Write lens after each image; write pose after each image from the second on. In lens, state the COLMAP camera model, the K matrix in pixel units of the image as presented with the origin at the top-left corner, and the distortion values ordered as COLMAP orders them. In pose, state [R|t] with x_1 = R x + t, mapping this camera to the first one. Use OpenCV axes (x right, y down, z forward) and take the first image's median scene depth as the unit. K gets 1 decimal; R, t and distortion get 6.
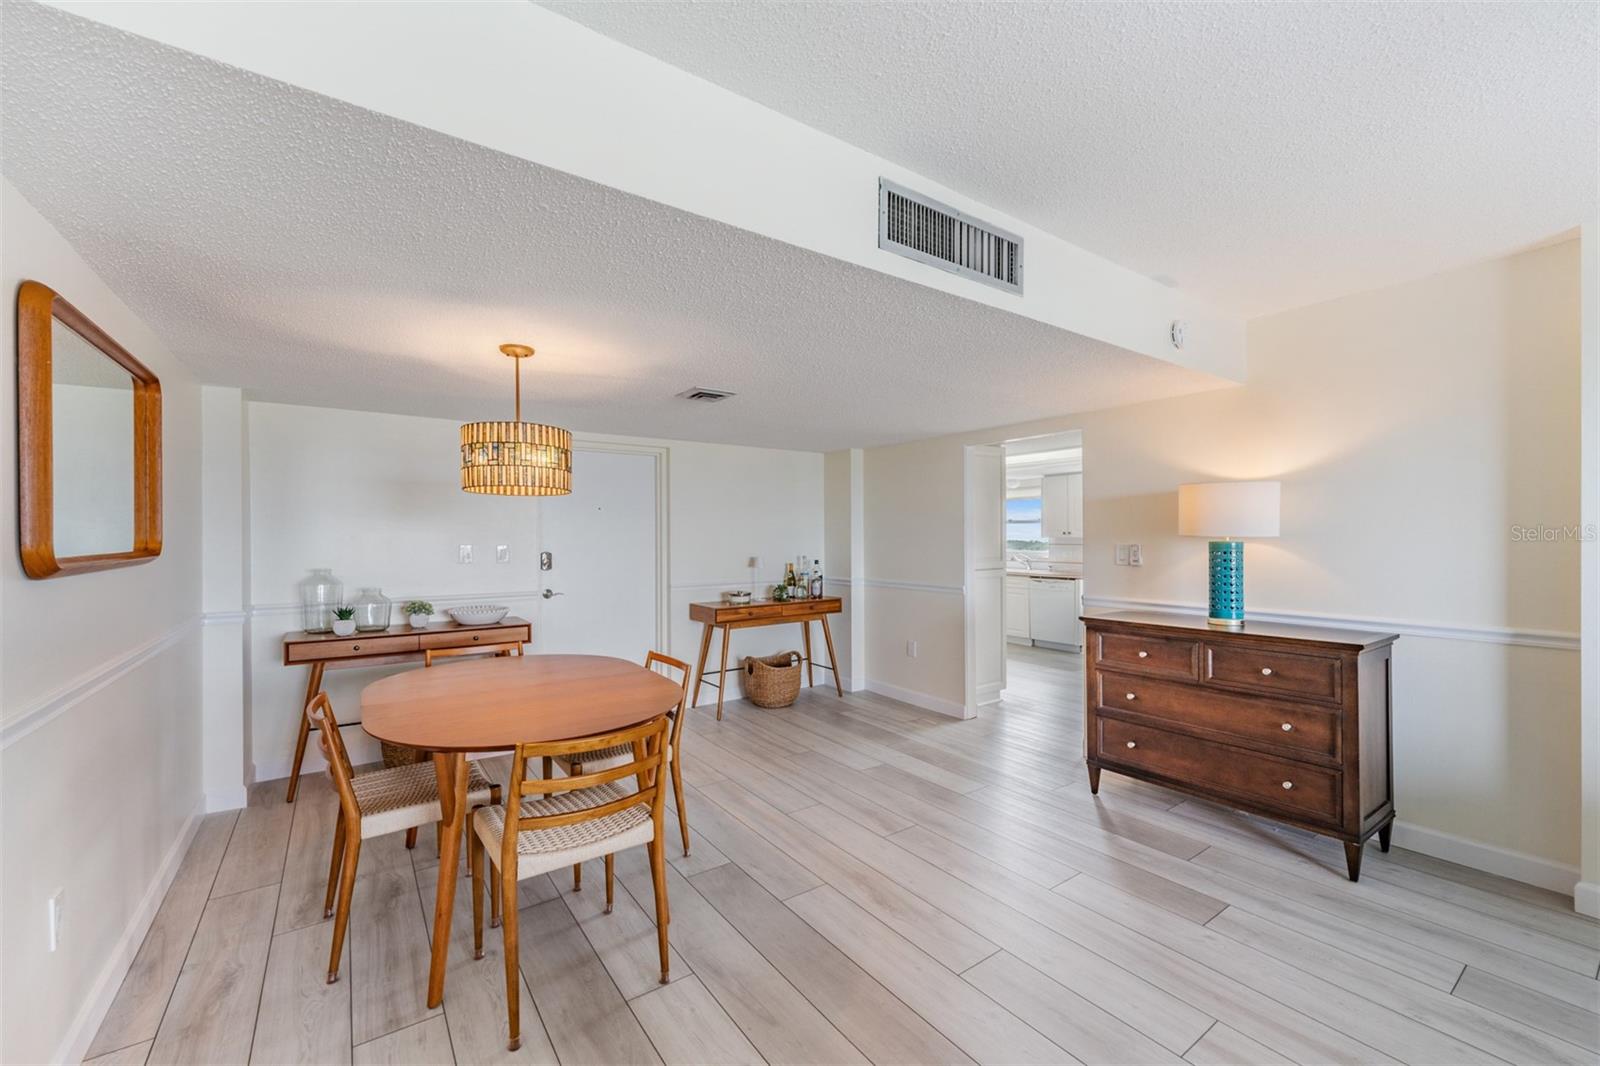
lens RADIAL K [[639.0, 0, 800.5], [0, 639.0, 540.4], [0, 0, 1]] dist [0.000980, -0.000032]
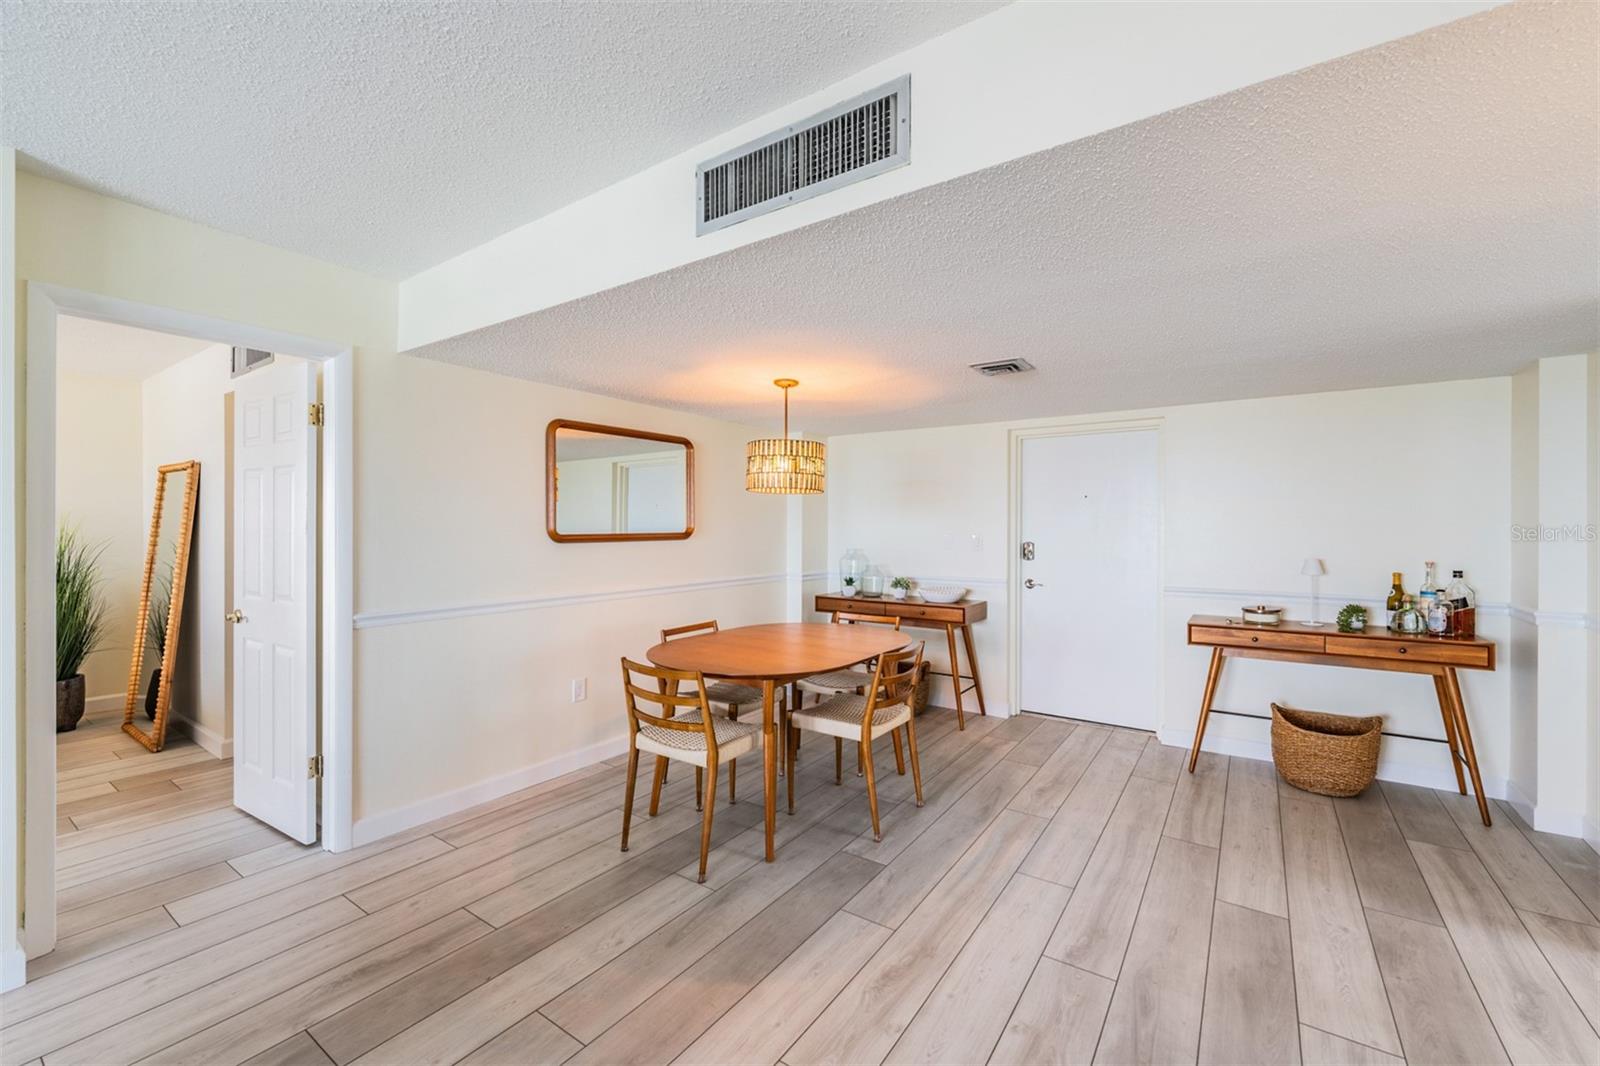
lens RADIAL K [[651.8, 0, 800.0], [0, 651.8, 533.0], [0, 0, 1]] dist [-0.002597, -0.000509]
pose [[0.345621, 0.013782, -0.938273, 0.577556], [-0.009653, 0.999891, 0.011131, -0.005146], [0.938325, 0.005210, 0.345716, 0.408190]]
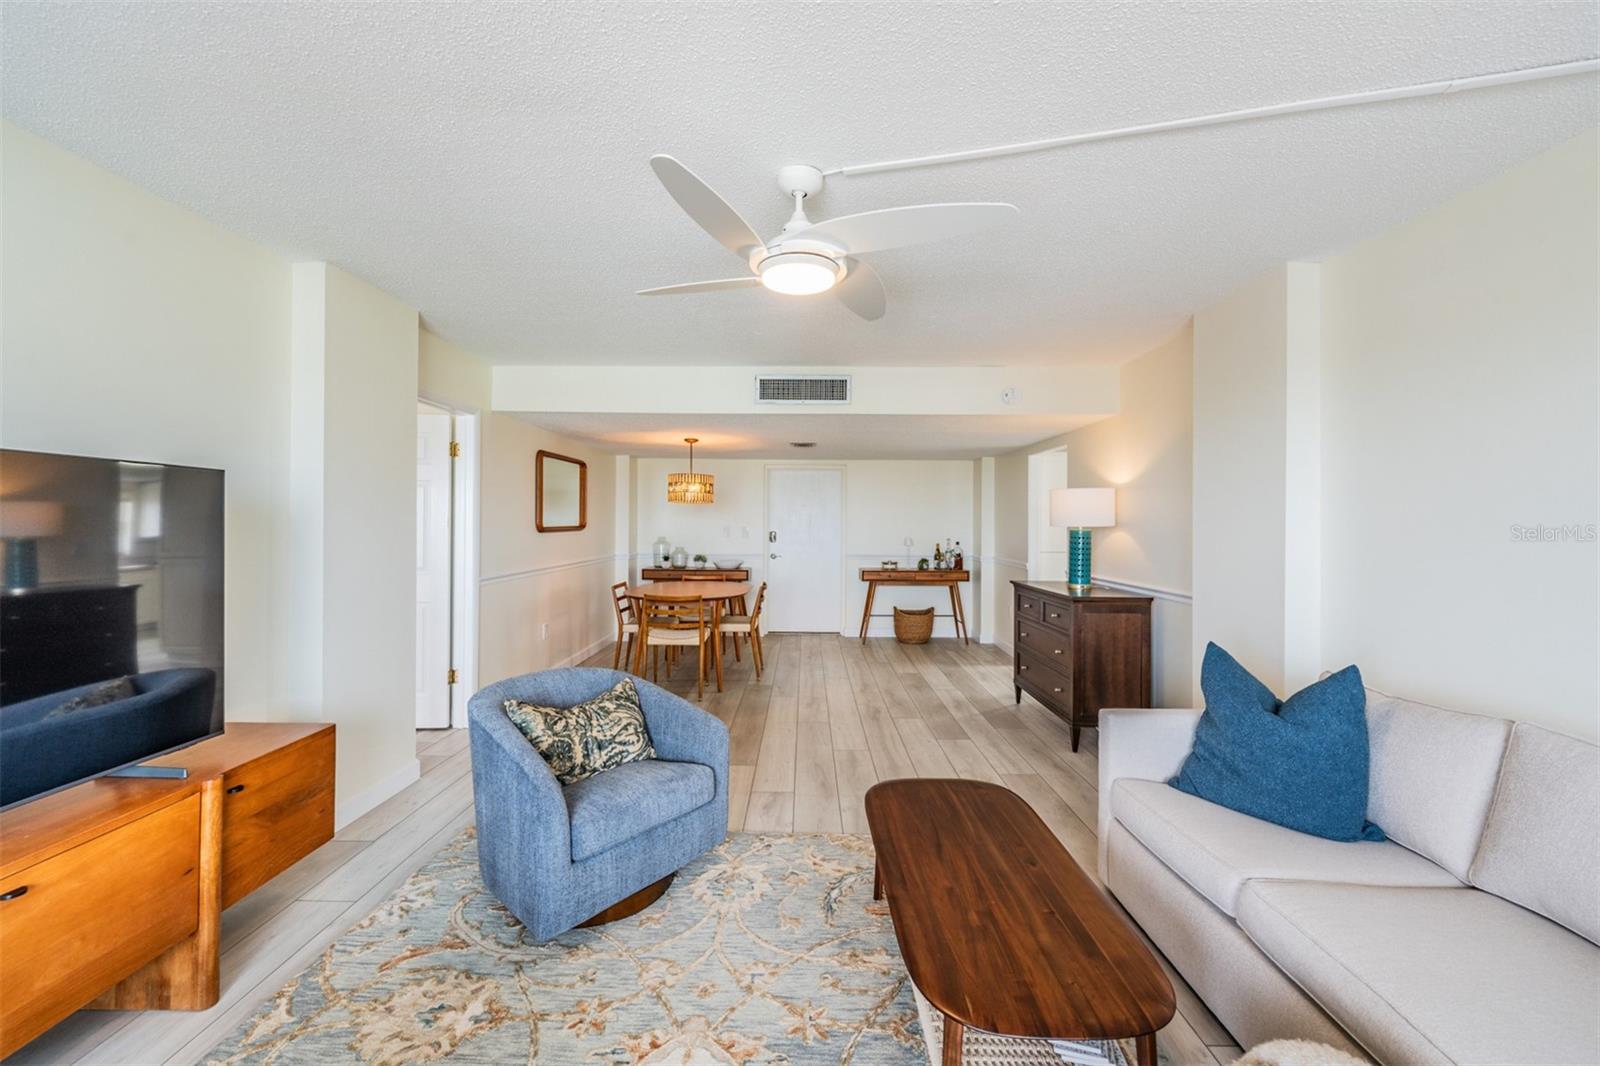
lens RADIAL K [[641.7, 0, 800.0], [0, 641.7, 533.0], [0, 0, 1]] dist [-0.003992, -0.000345]
pose [[0.811199, 0.018516, -0.584477, 0.861558], [-0.013095, 0.999823, 0.013499, -0.002060], [0.584624, -0.003297, 0.811298, -0.443377]]
